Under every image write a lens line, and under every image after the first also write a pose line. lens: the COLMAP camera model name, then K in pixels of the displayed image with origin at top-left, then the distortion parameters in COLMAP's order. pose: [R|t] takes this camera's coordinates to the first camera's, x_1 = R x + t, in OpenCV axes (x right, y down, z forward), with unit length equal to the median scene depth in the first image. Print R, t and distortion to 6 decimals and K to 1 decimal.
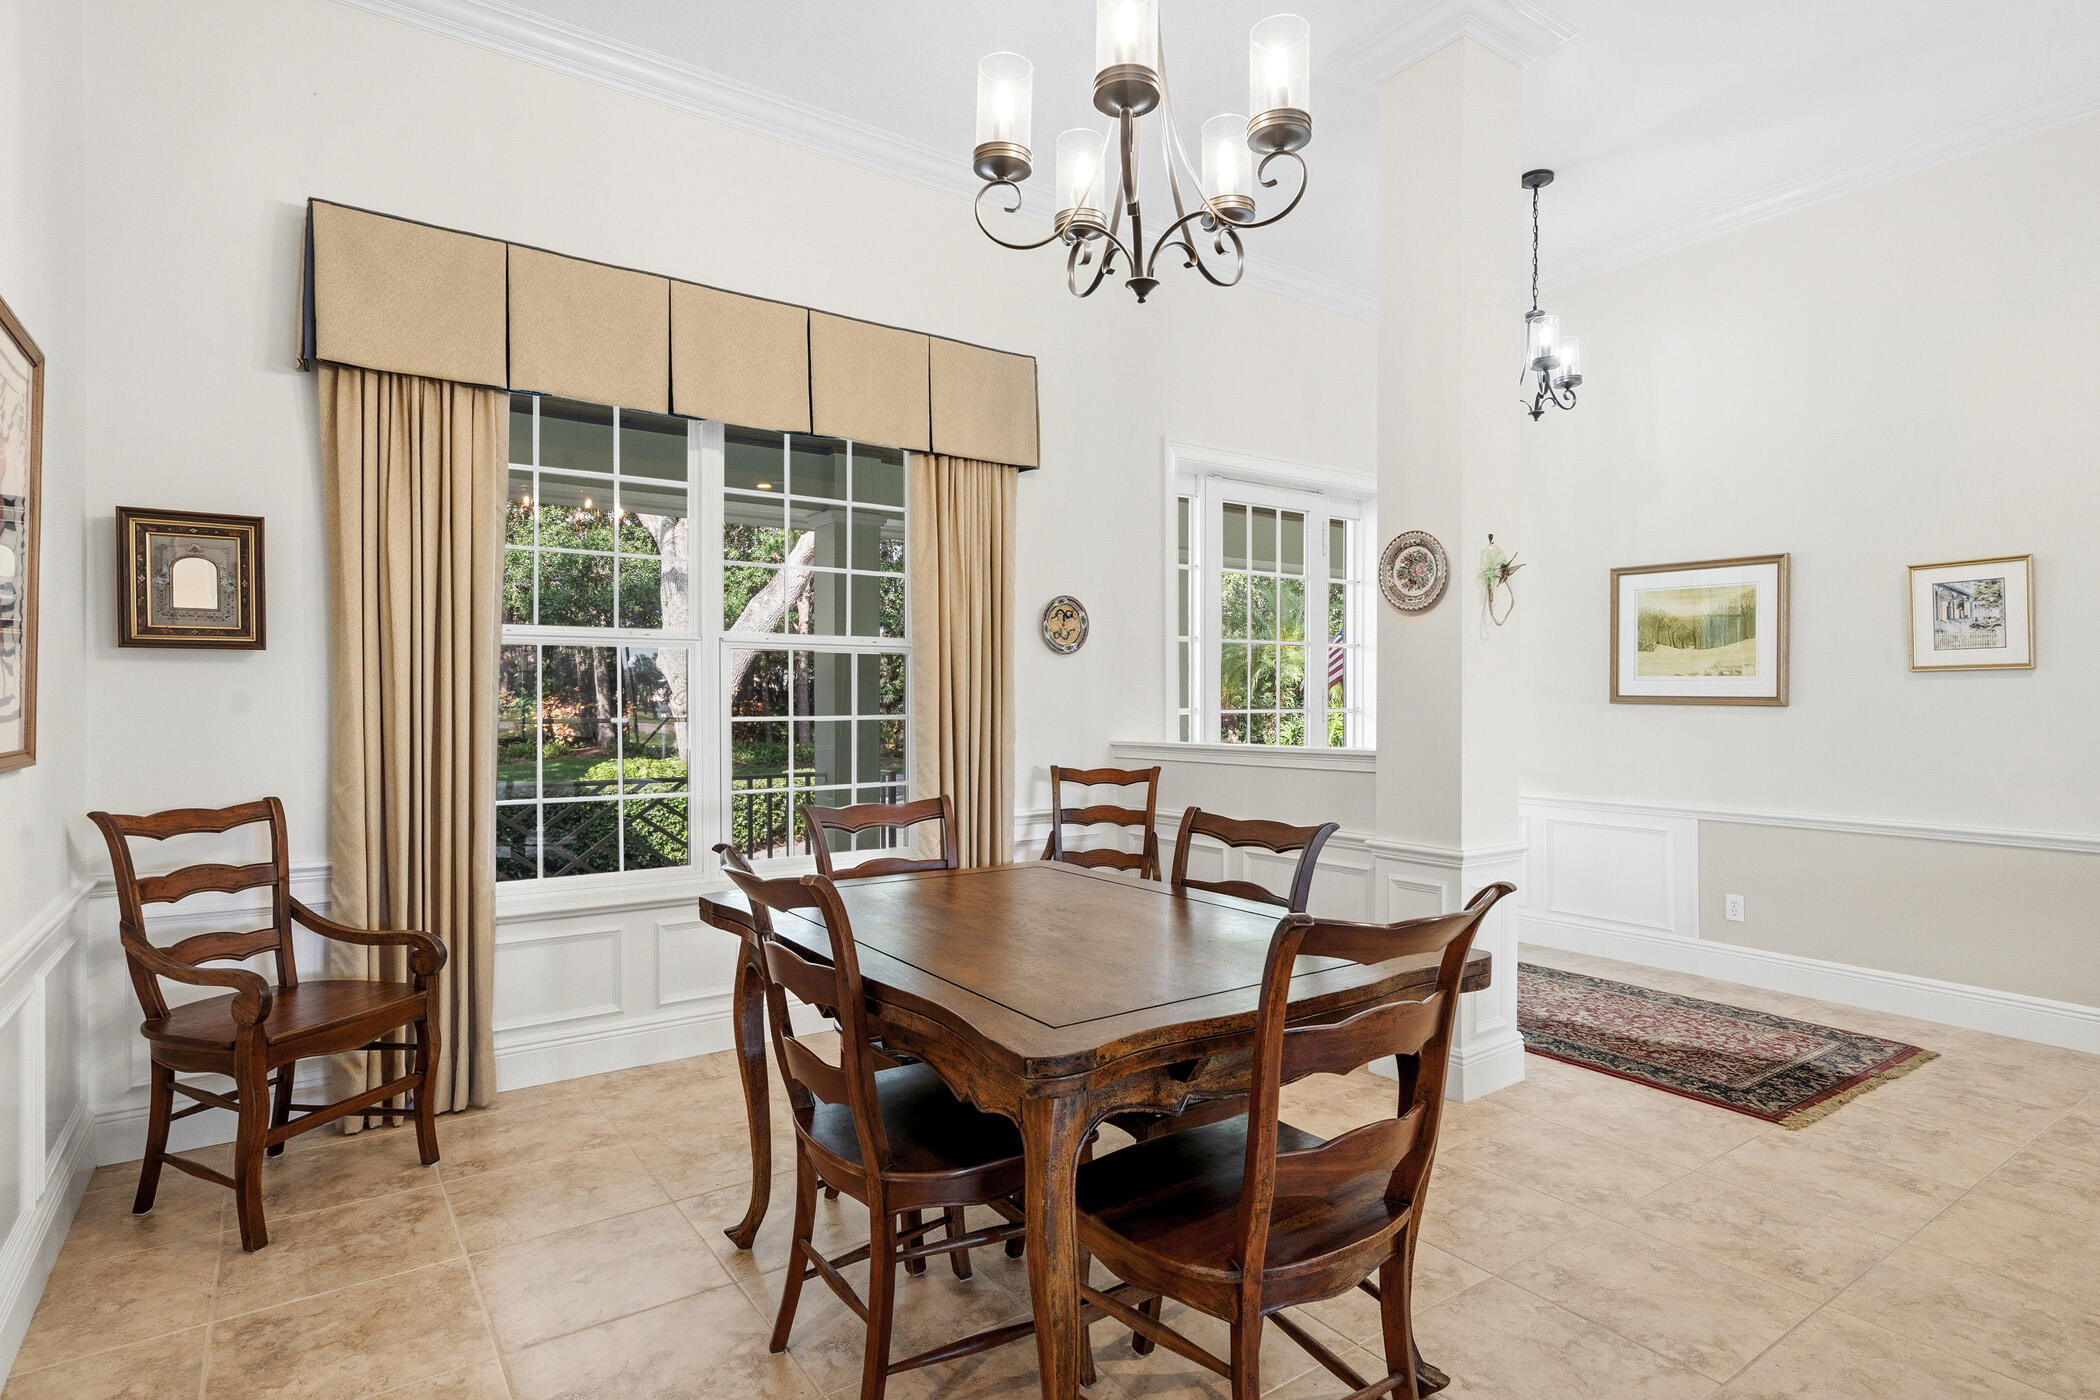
lens RADIAL K [[1095.9, 0, 1035.4], [0, 1095.9, 694.6], [0, 0, 1]] dist [0.009374, -0.001836]
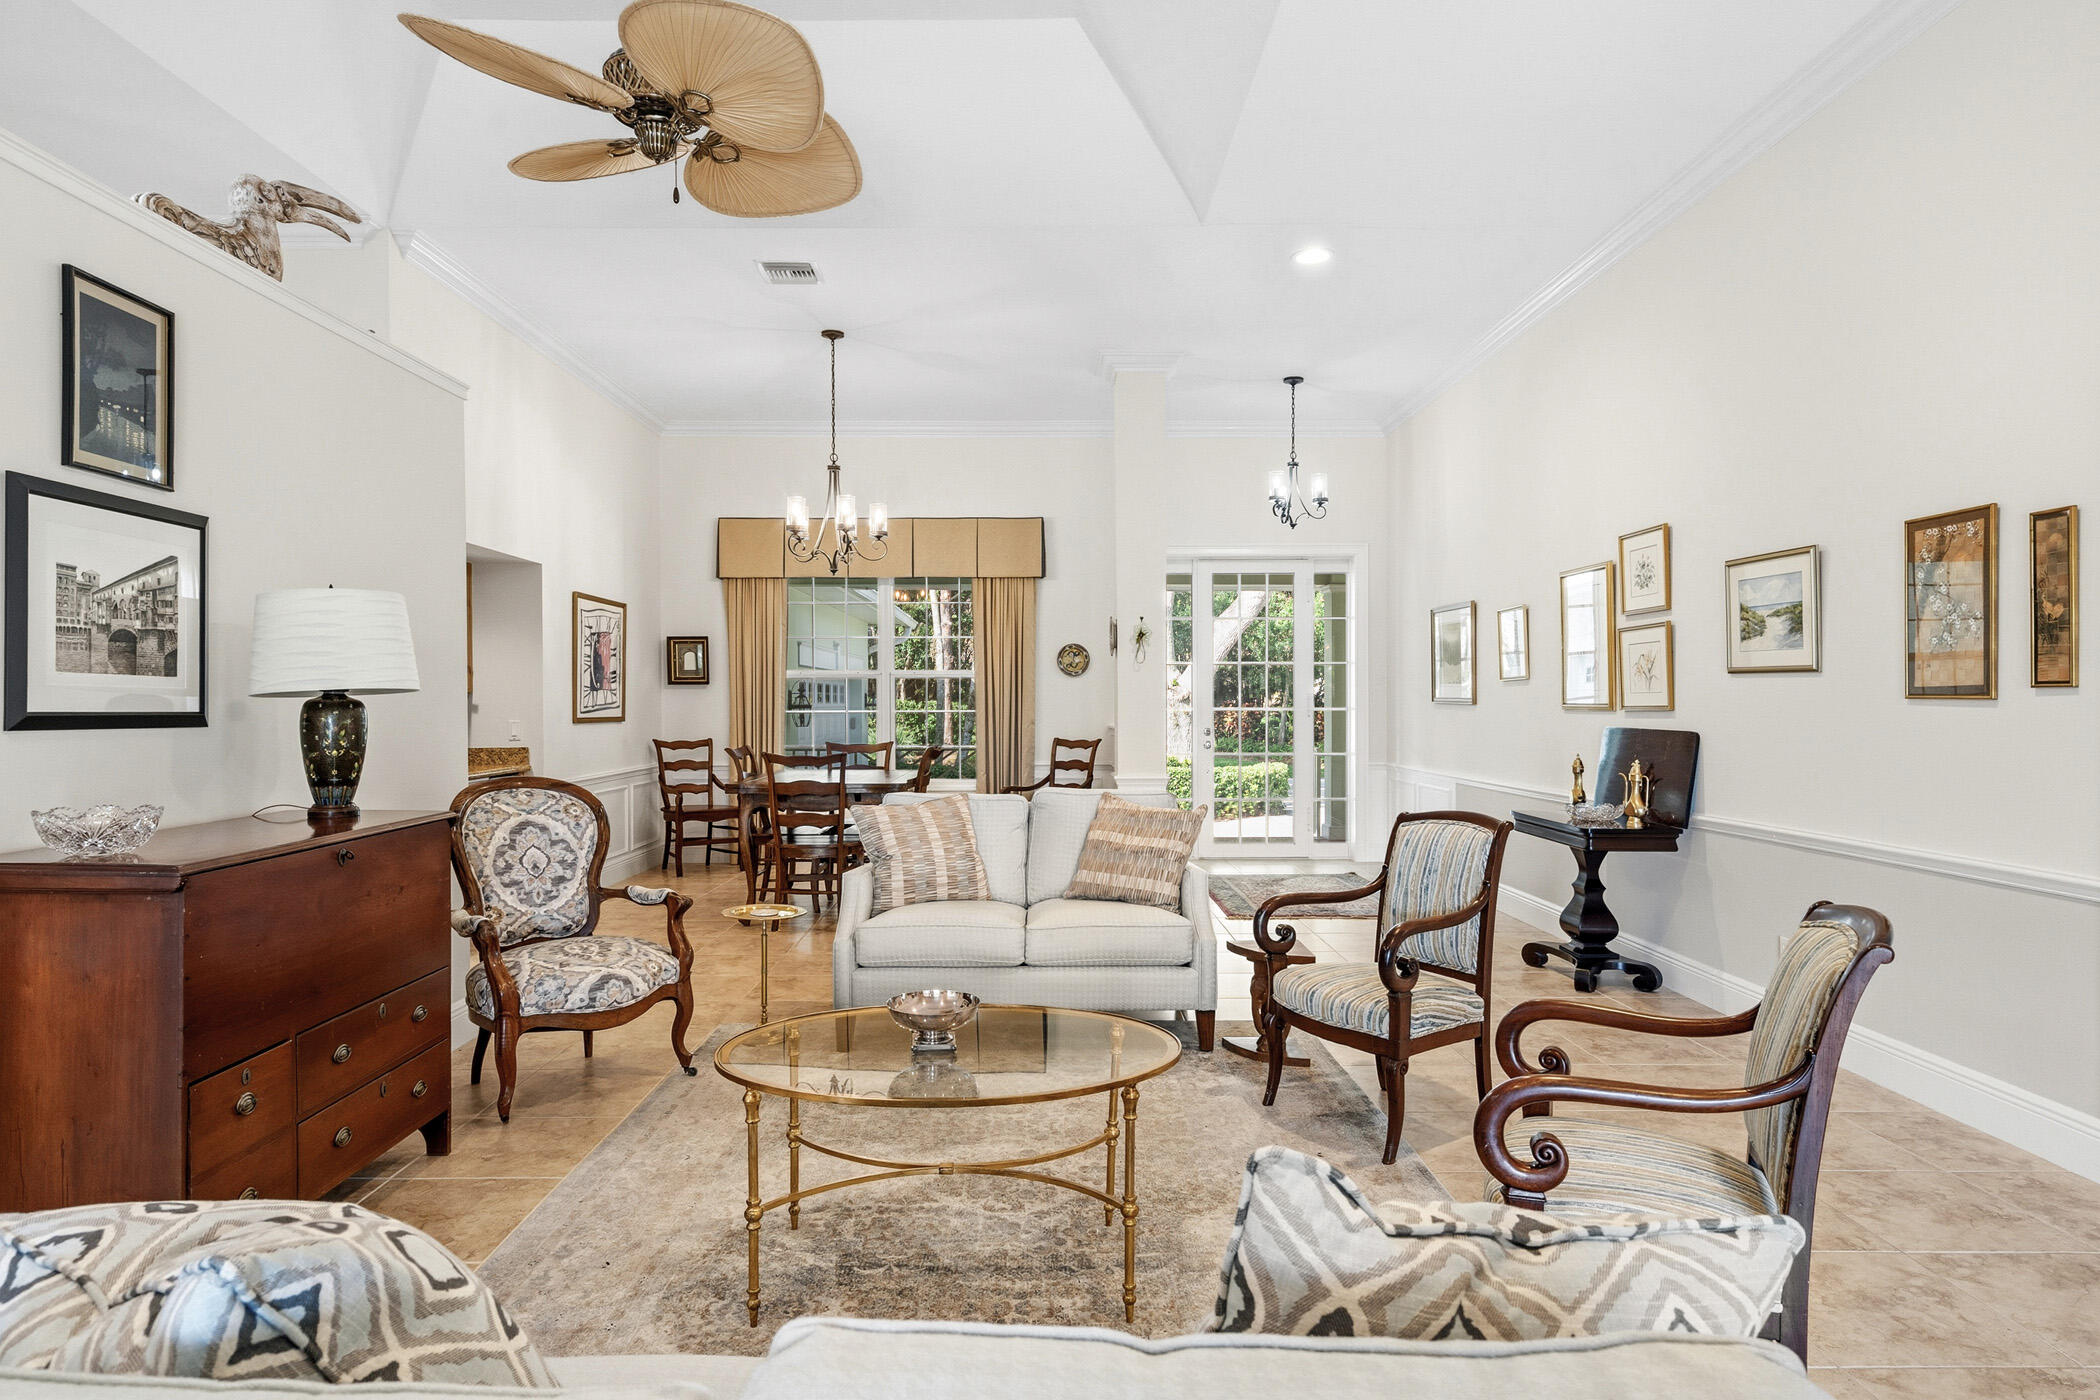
lens RADIAL K [[1177.9, 0, 1041.9], [0, 1177.9, 701.7], [0, 0, 1]] dist [-0.000655, -0.001245]
pose [[0.819722, -0.003934, -0.572748, 1.662187], [0.005996, 0.999981, 0.001712, 0.002175], [0.572730, -0.004838, 0.819730, -0.930764]]
